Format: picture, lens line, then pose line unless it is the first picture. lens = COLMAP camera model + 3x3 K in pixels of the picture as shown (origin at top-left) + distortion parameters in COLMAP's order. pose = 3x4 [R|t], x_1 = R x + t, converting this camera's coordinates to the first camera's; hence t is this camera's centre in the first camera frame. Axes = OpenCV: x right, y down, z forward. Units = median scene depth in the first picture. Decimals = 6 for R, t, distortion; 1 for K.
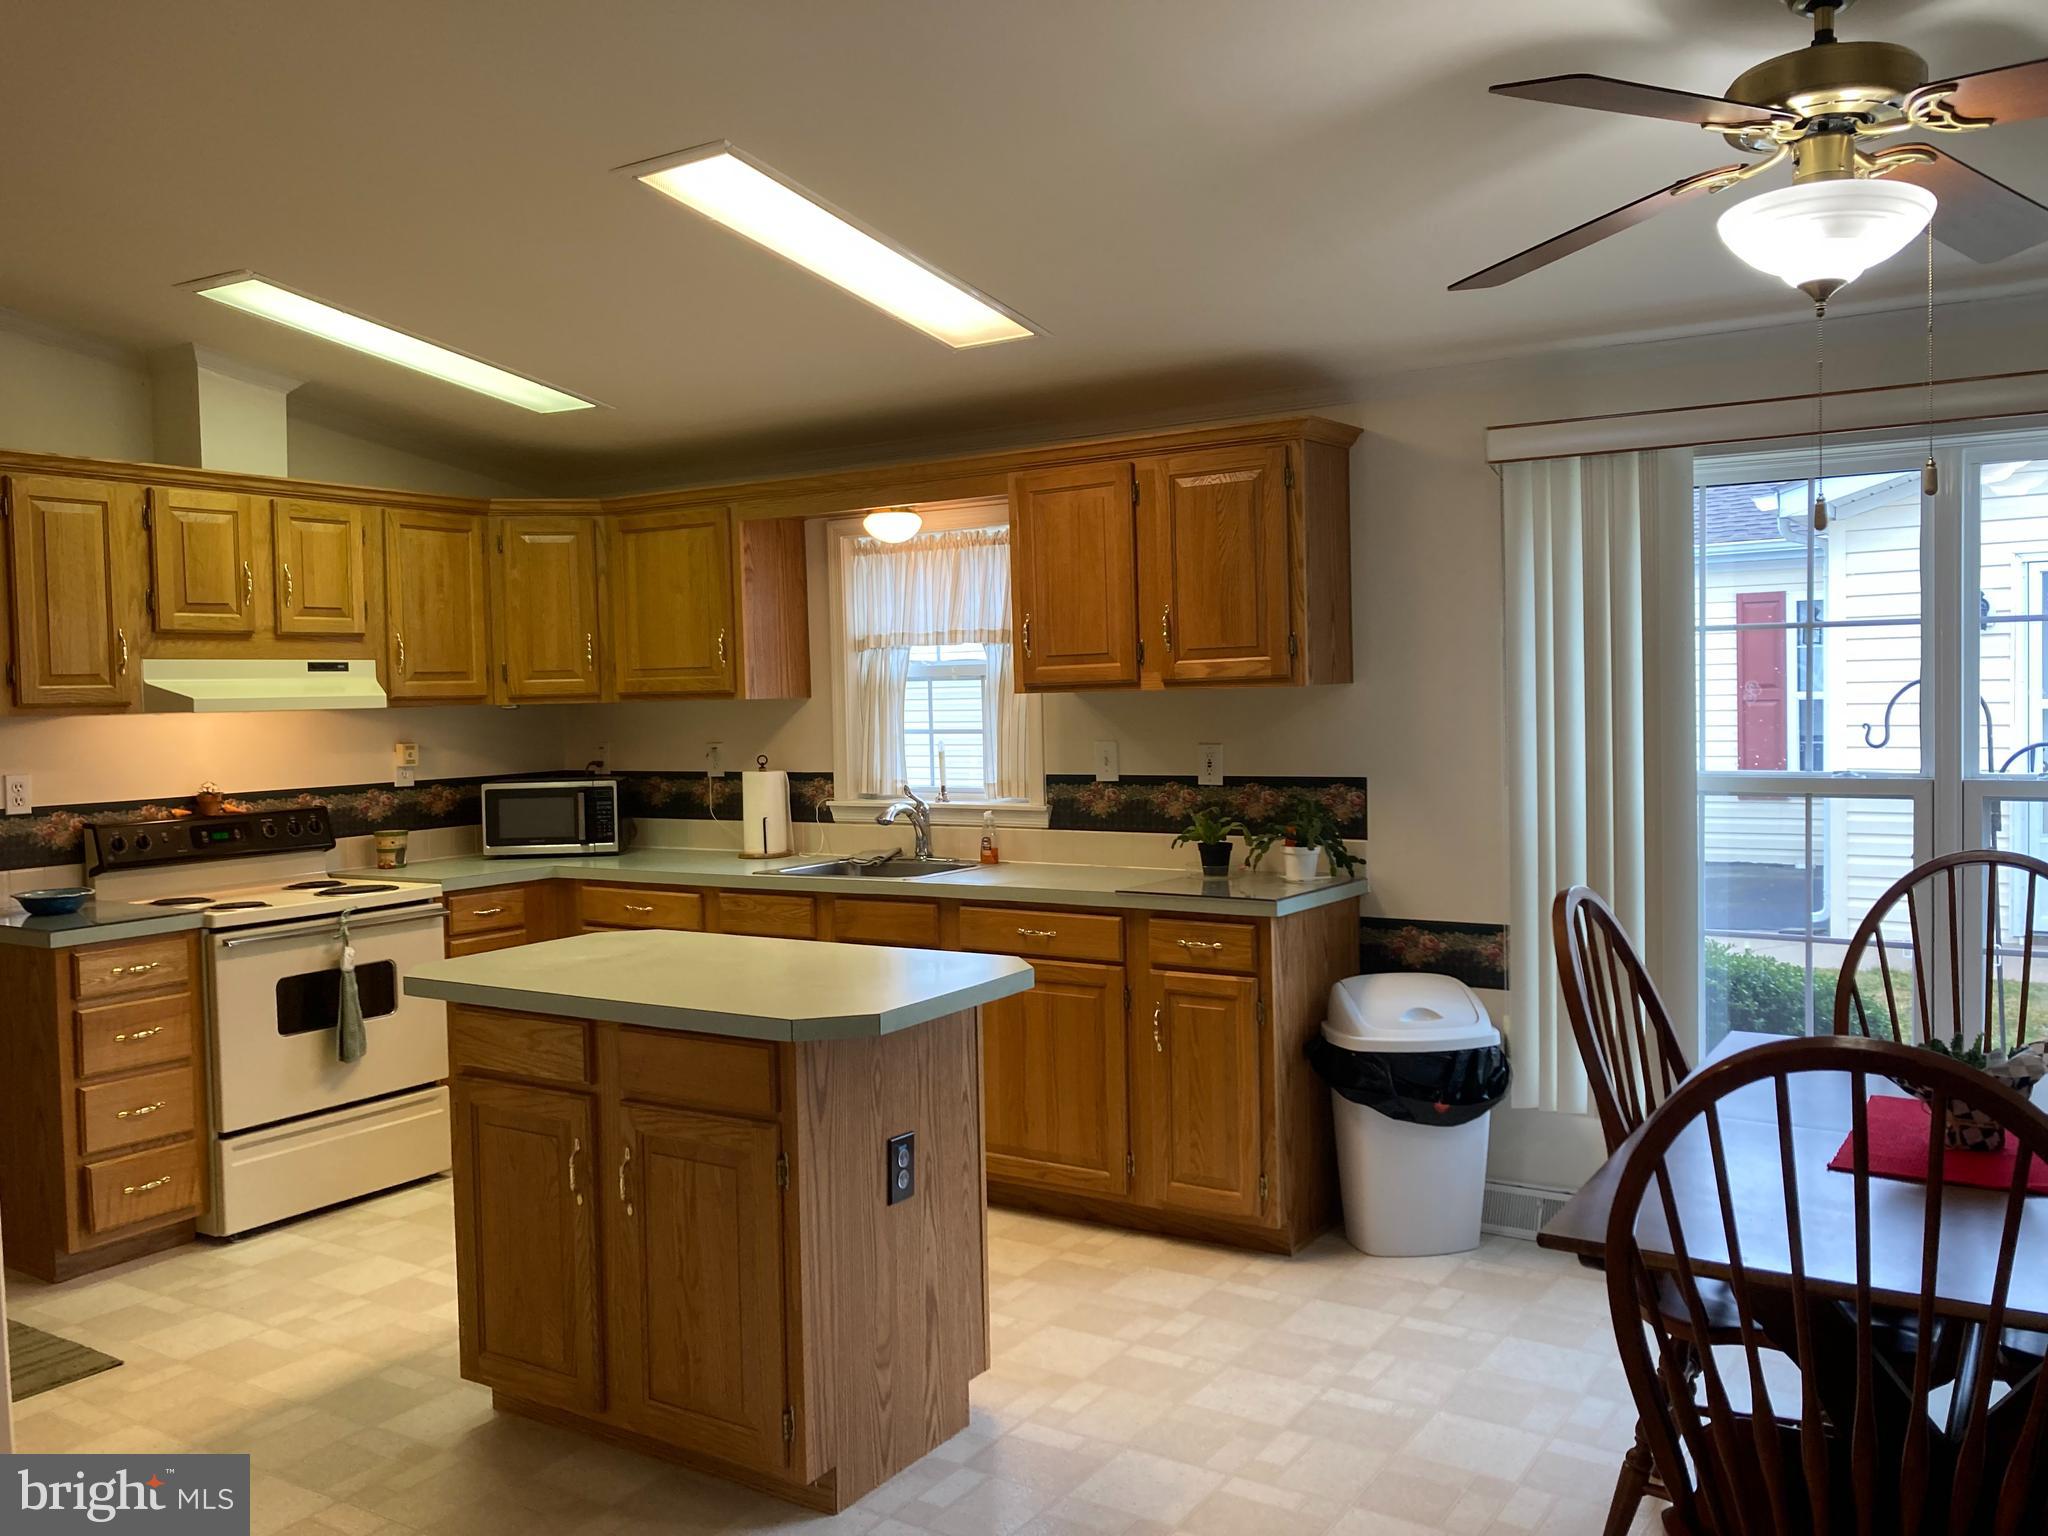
lens RADIAL K [[1662.7, 0, 994.9], [0, 1662.7, 752.6], [0, 0, 1]] dist [0.064671, -0.091378]
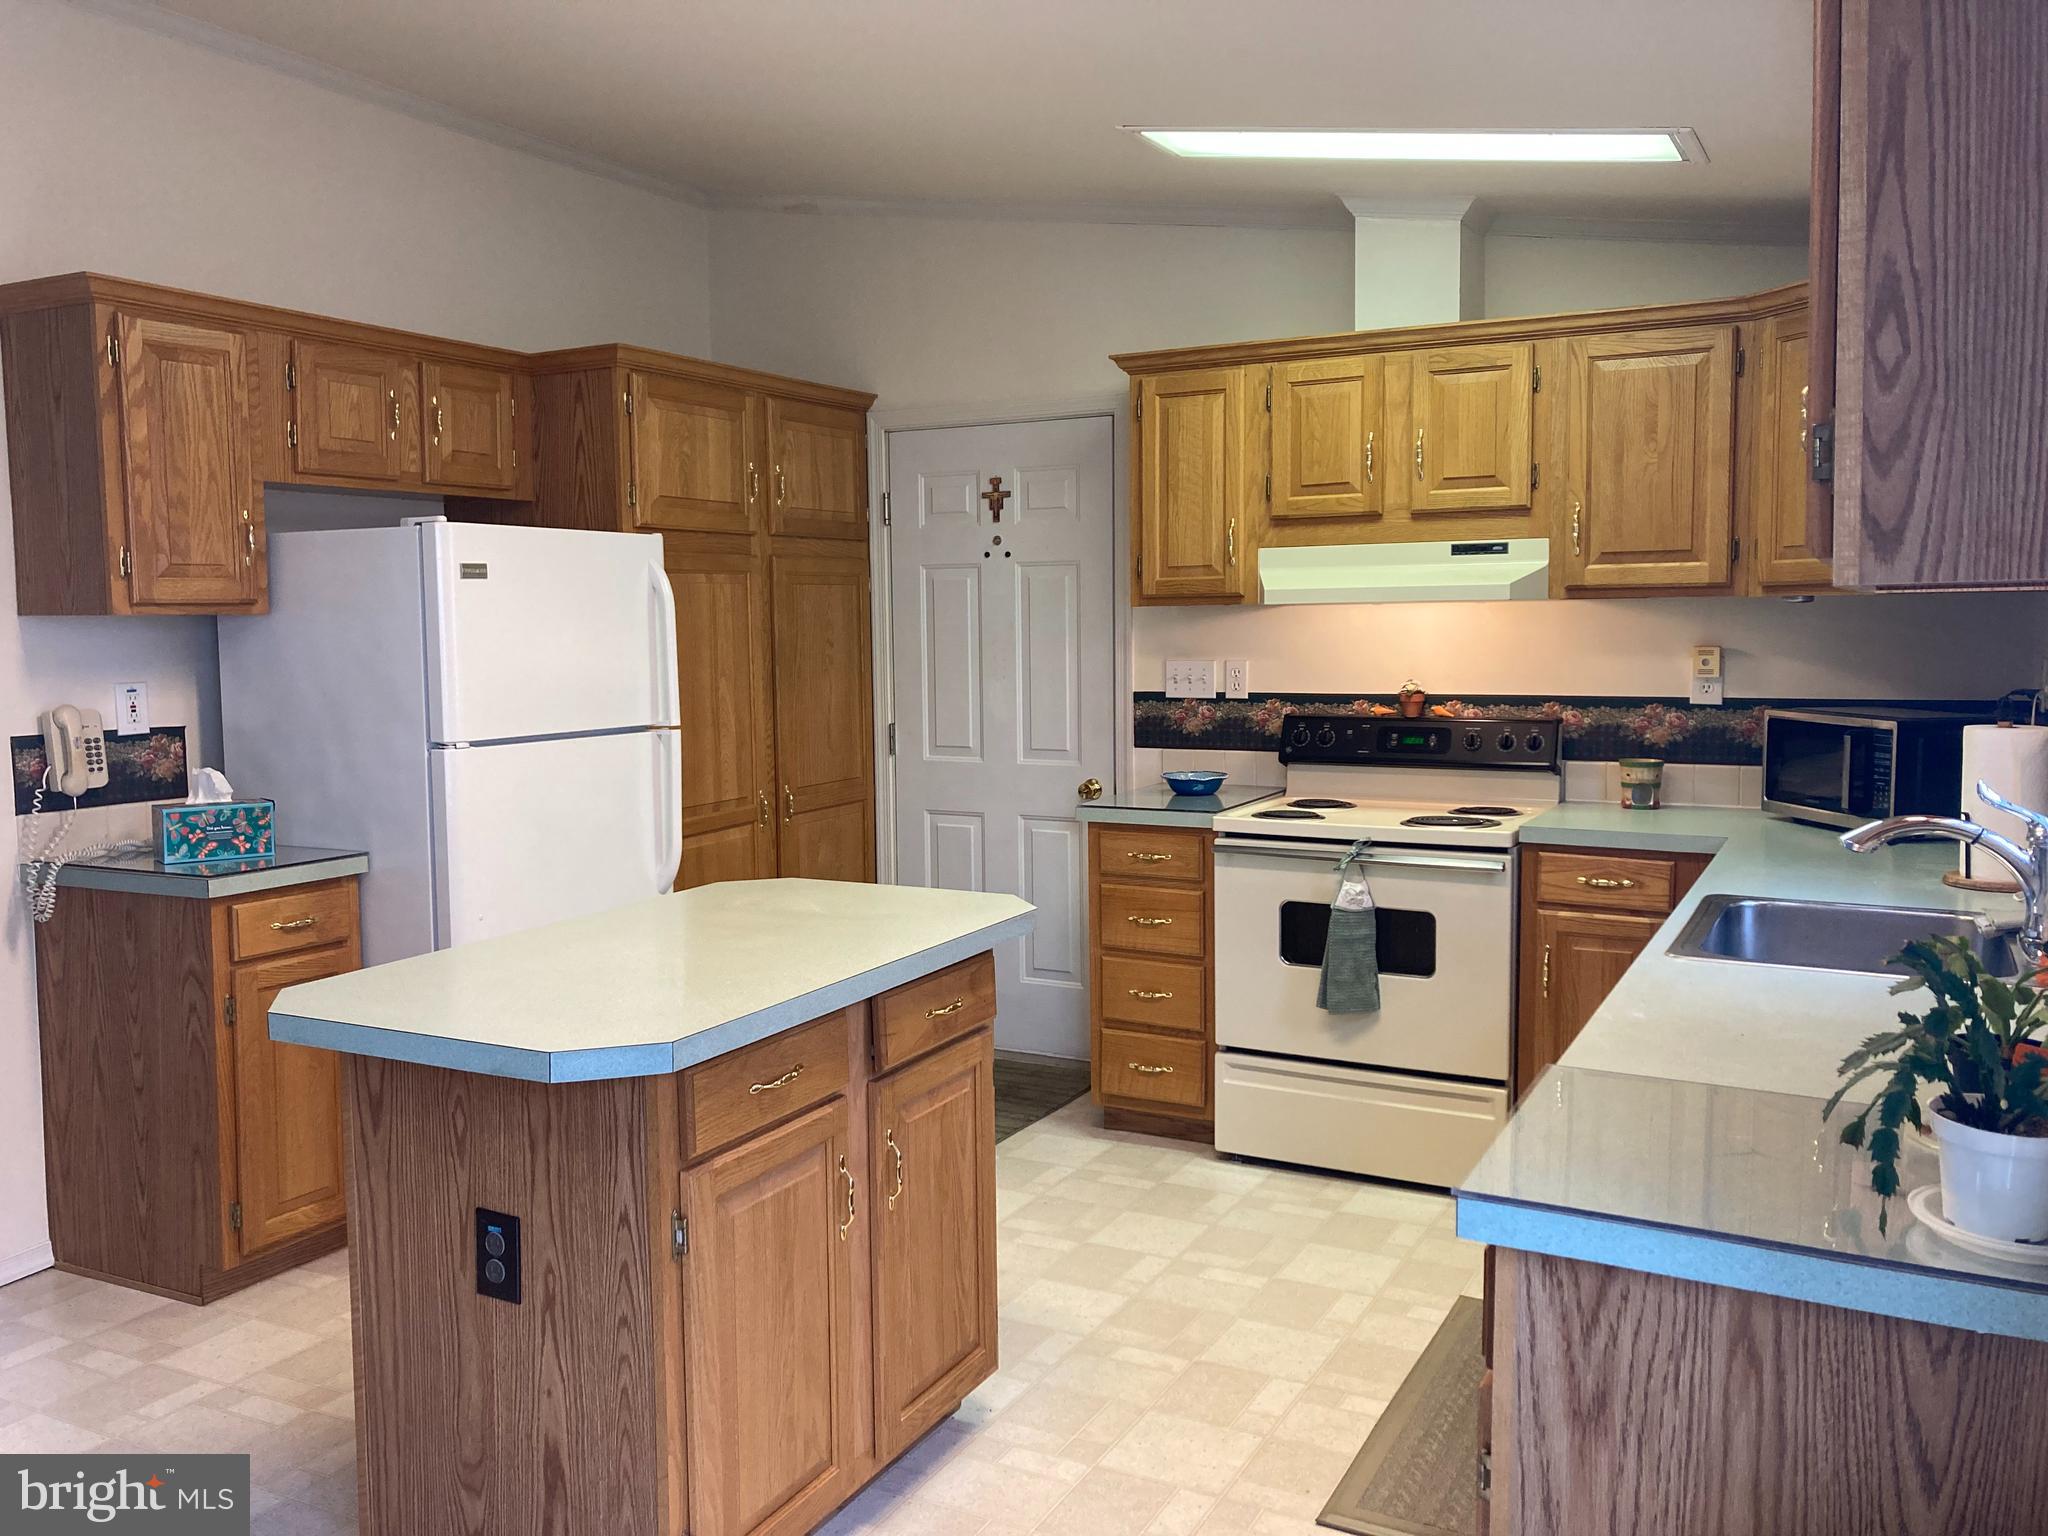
lens RADIAL K [[1662.7, 0, 994.9], [0, 1662.7, 752.6], [0, 0, 1]] dist [0.064671, -0.091378]
pose [[0.089355, 0.106369, -0.990304, 0.449043], [-0.025141, 0.994205, 0.104520, -0.035334], [0.995683, 0.015558, 0.091511, 0.771429]]
